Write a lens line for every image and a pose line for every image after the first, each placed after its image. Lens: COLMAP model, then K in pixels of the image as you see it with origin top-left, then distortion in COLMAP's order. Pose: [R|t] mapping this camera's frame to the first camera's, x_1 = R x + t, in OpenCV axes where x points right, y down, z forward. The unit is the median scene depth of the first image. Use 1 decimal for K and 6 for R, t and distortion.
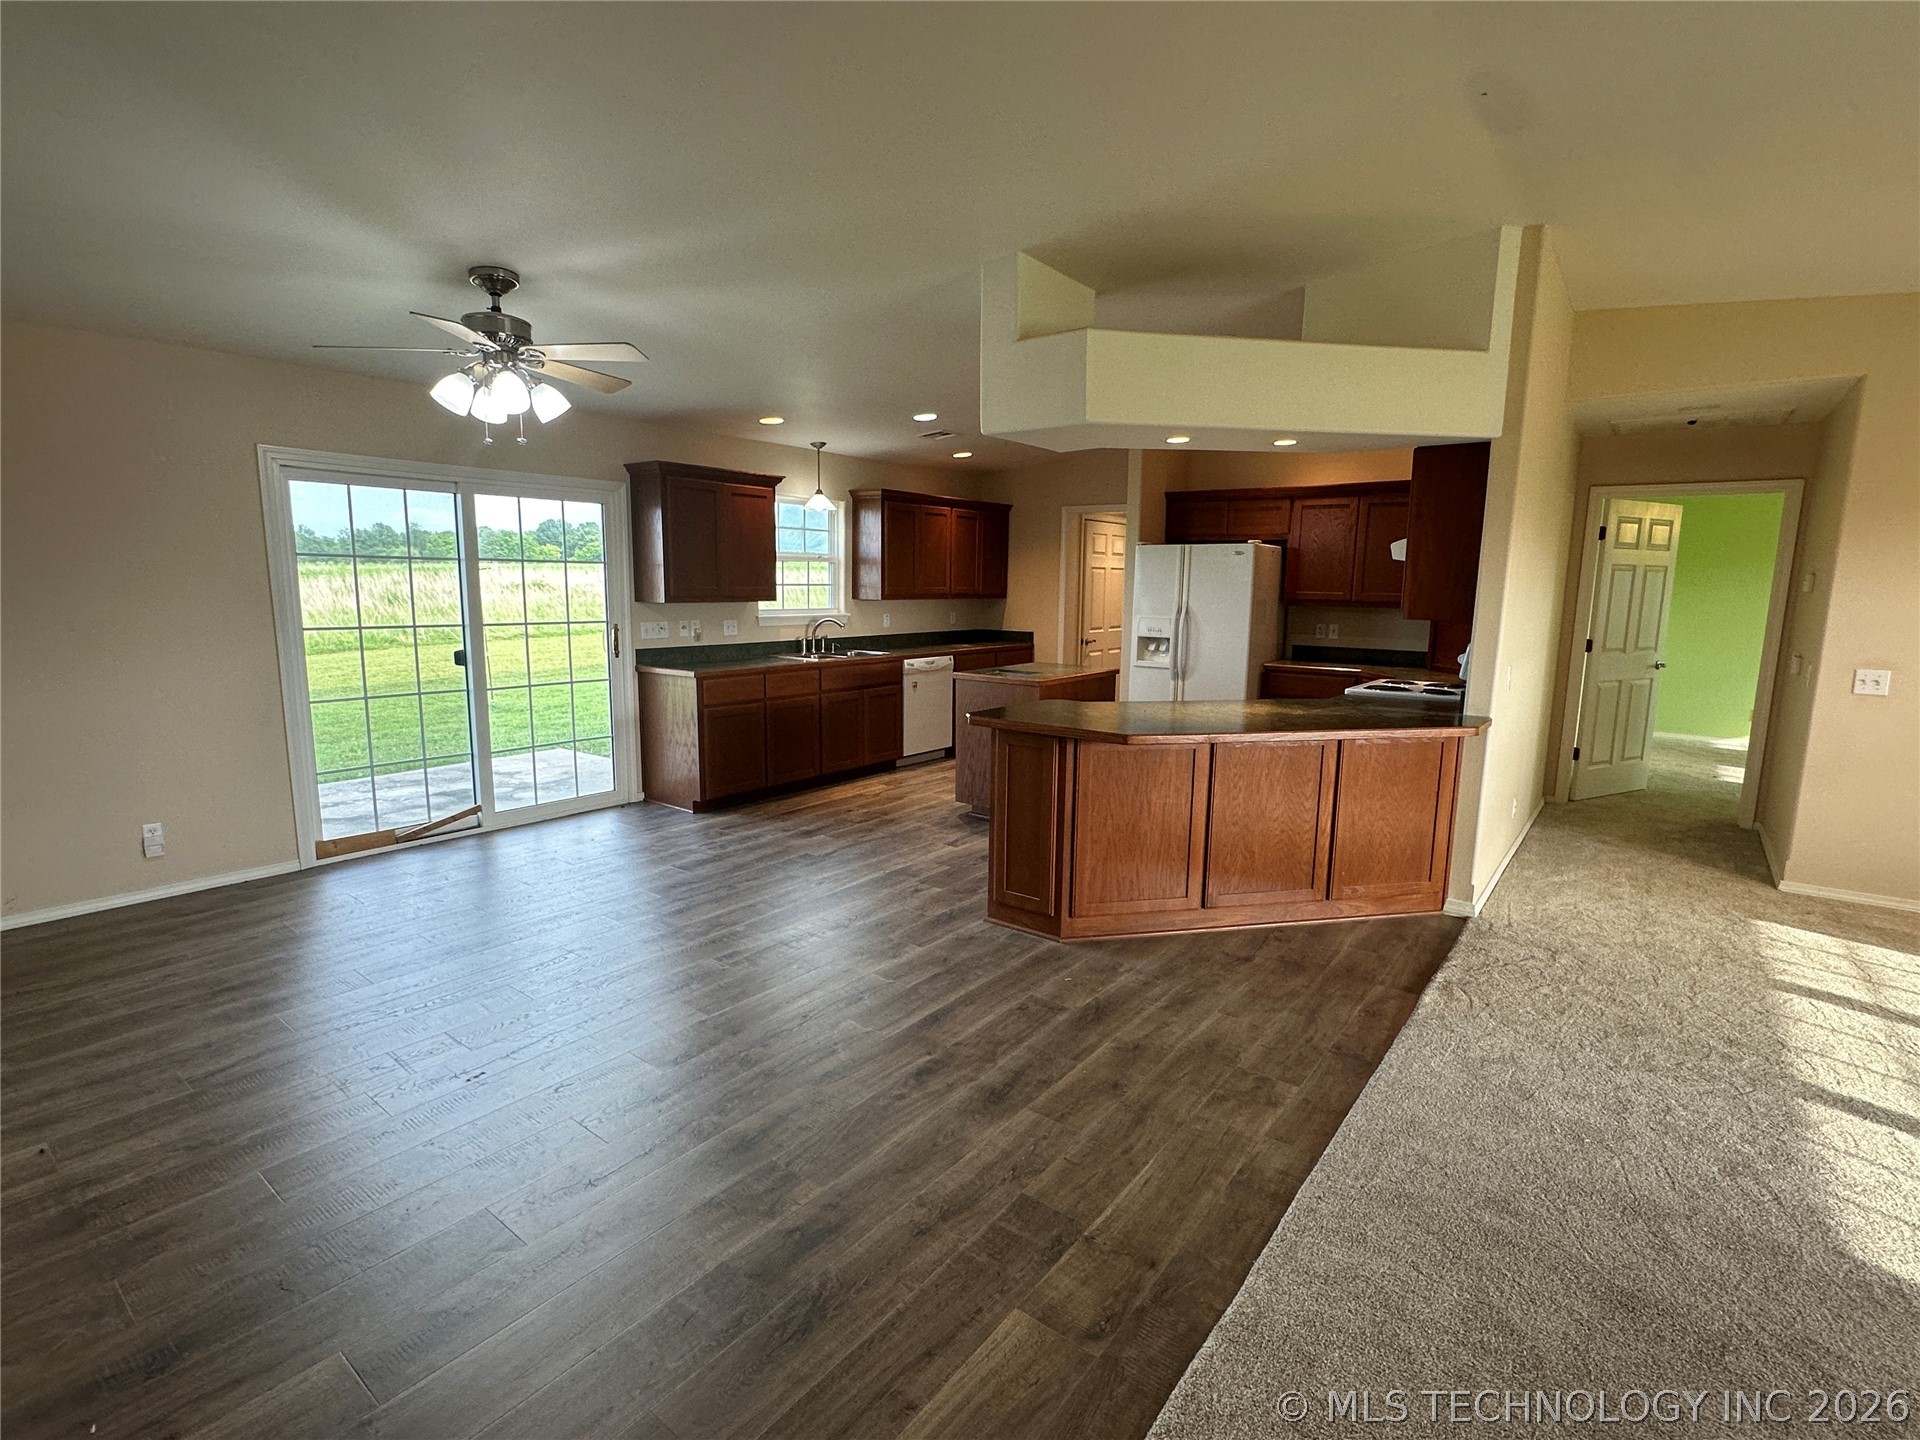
lens RADIAL K [[913.9, 0, 960.0], [0, 913.9, 720.0], [0, 0, 1]] dist [-0.003506, -0.000746]
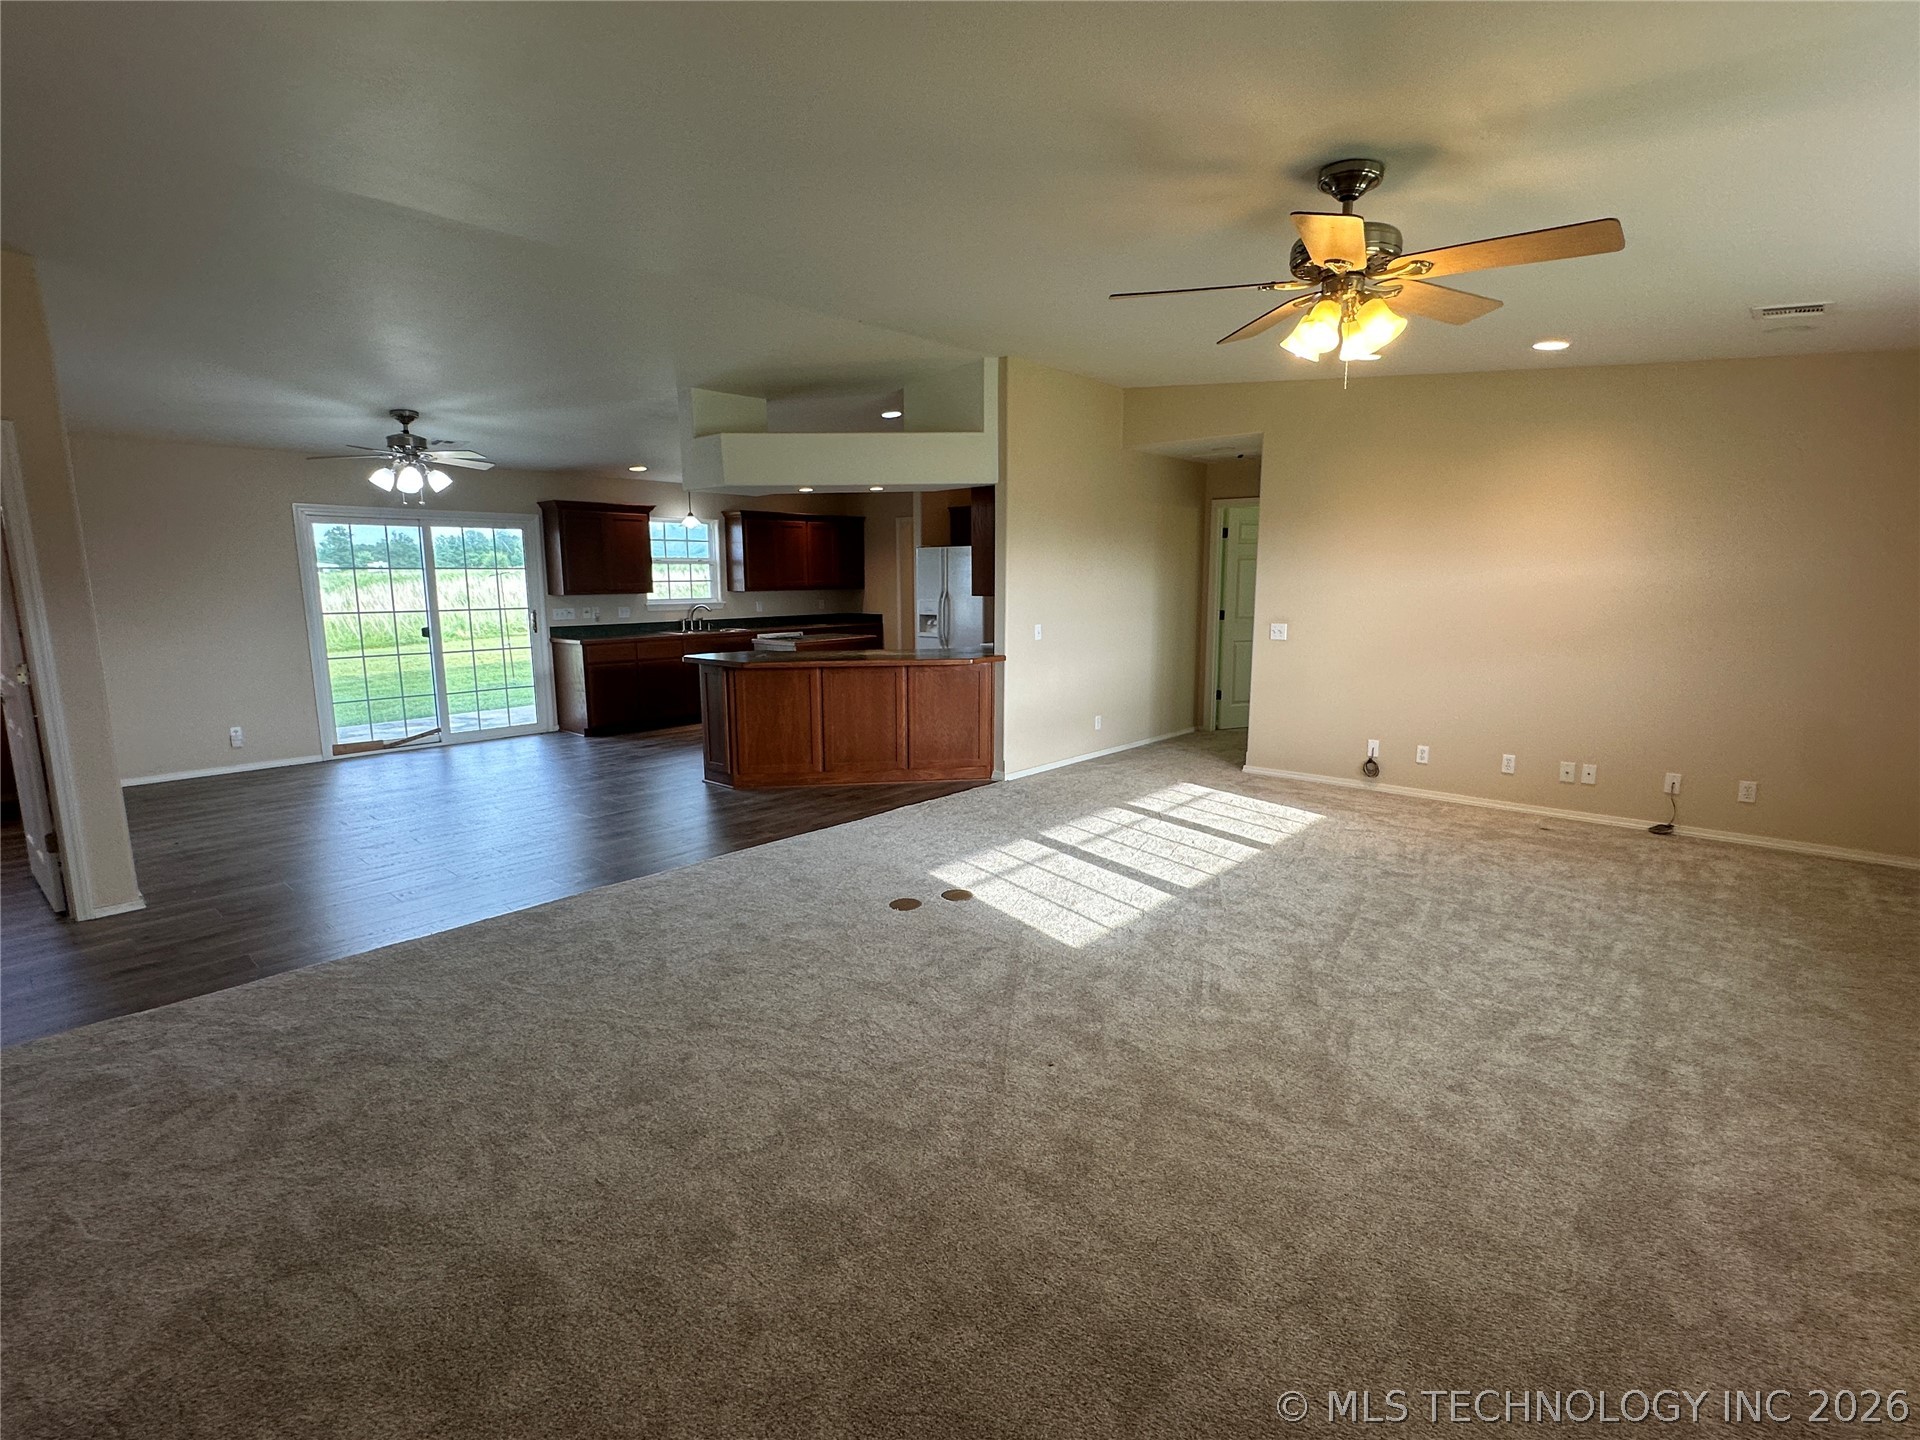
lens RADIAL K [[913.9, 0, 960.0], [0, 913.9, 720.0], [0, 0, 1]] dist [-0.003506, -0.000746]
pose [[0.996879, -0.005670, -0.078747, 0.446547], [0.006139, 0.999965, 0.005725, 0.072715], [0.078712, -0.006190, 0.996878, -0.443097]]
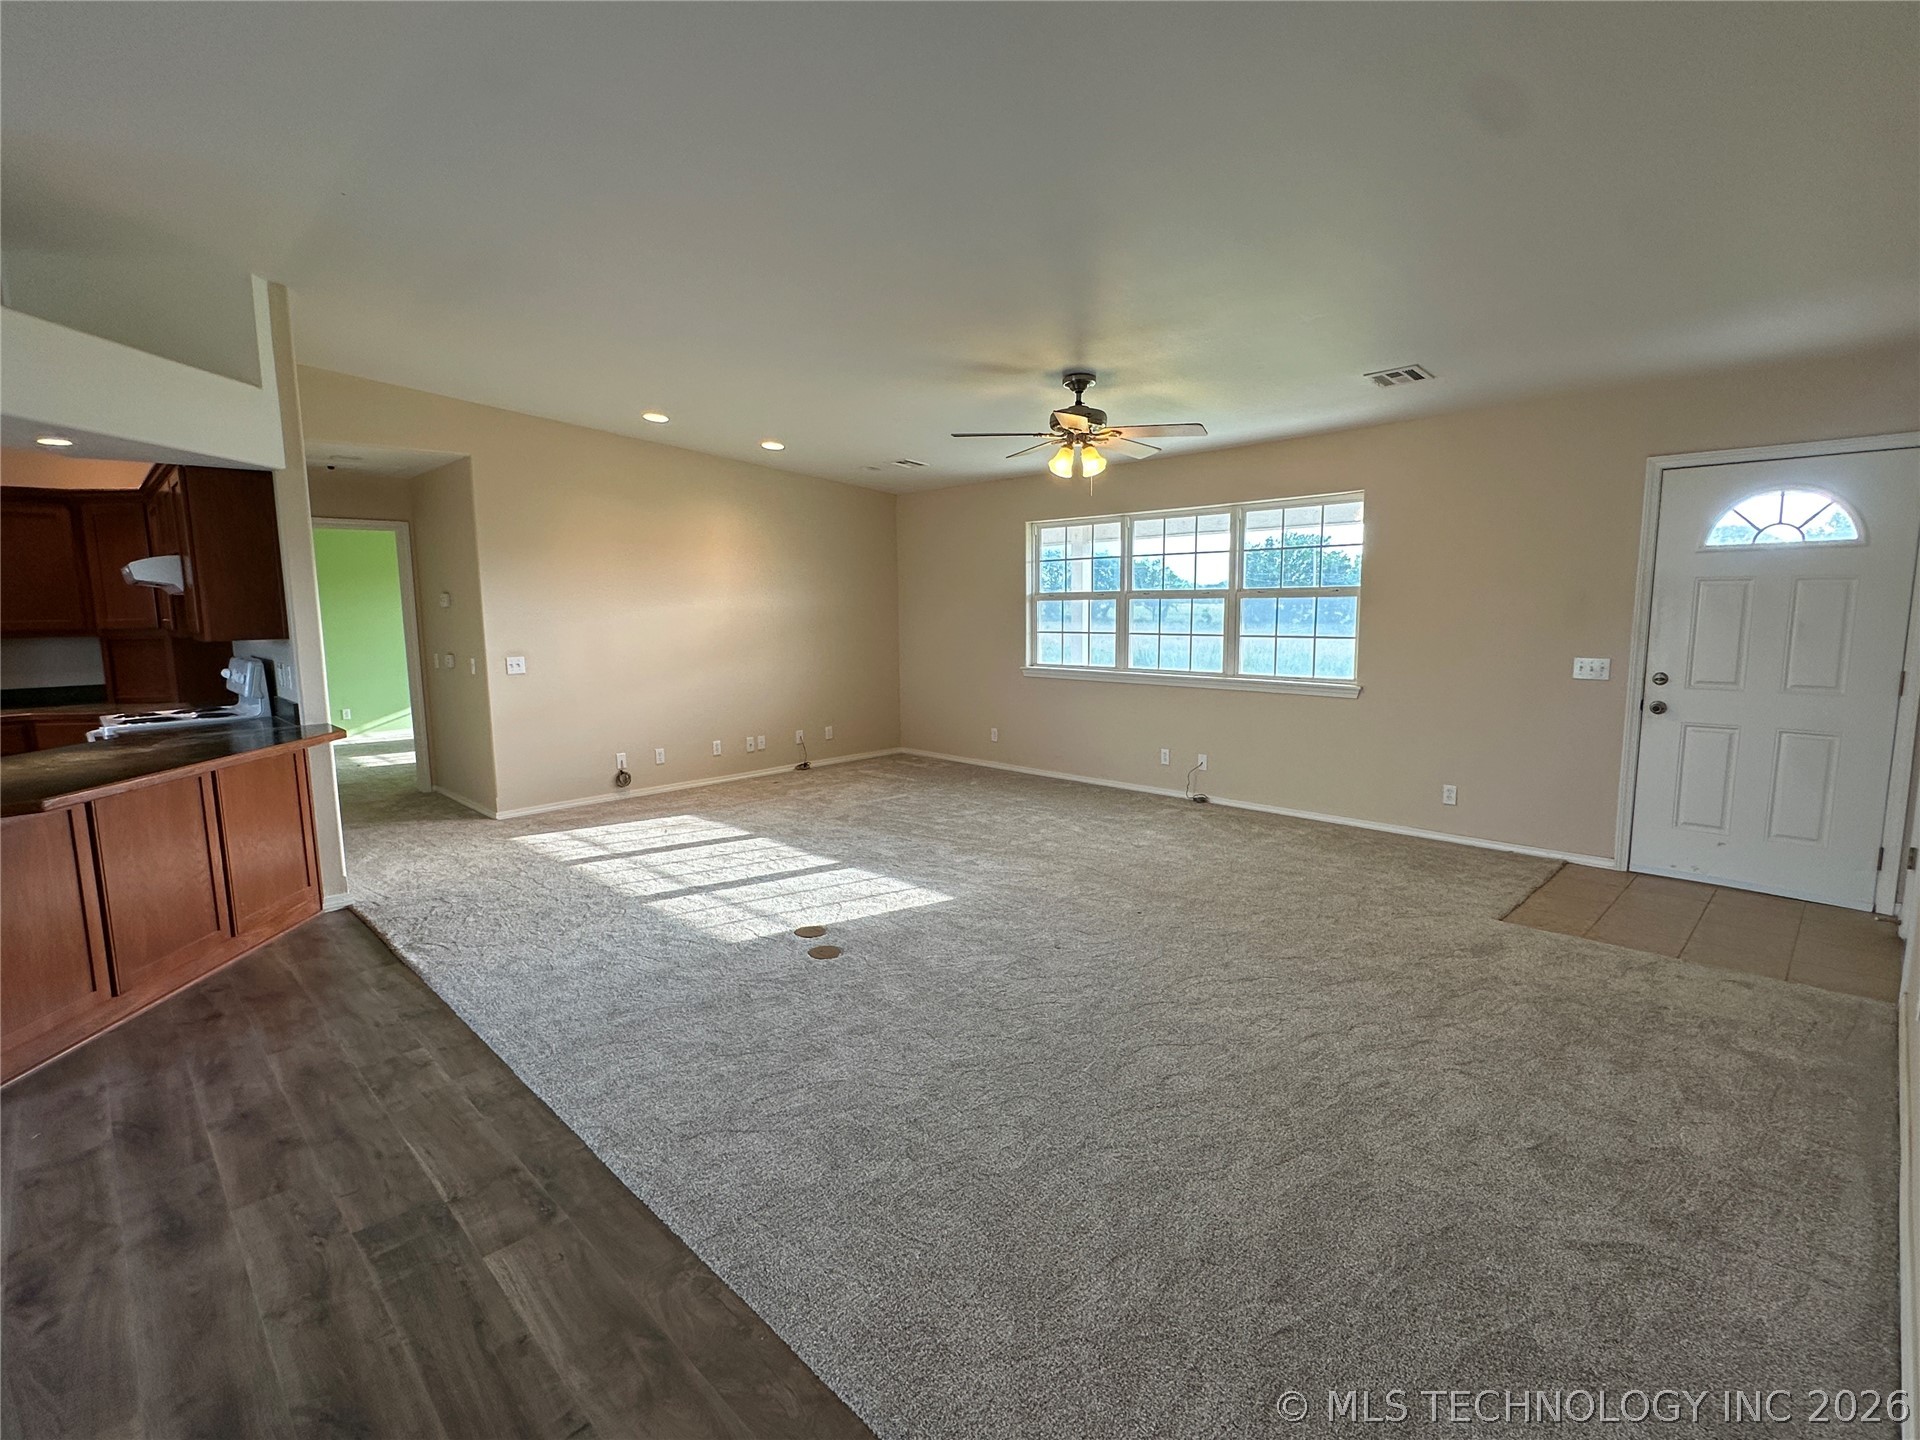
lens RADIAL K [[910.0, 0, 960.0], [0, 910.0, 720.0], [0, 0, 1]] dist [0.003140, 0.000252]
pose [[0.131830, -0.141075, 0.981182, -0.285351], [0.163712, 0.979327, 0.118812, -0.009500], [-0.977660, 0.144969, 0.152201, 0.058290]]
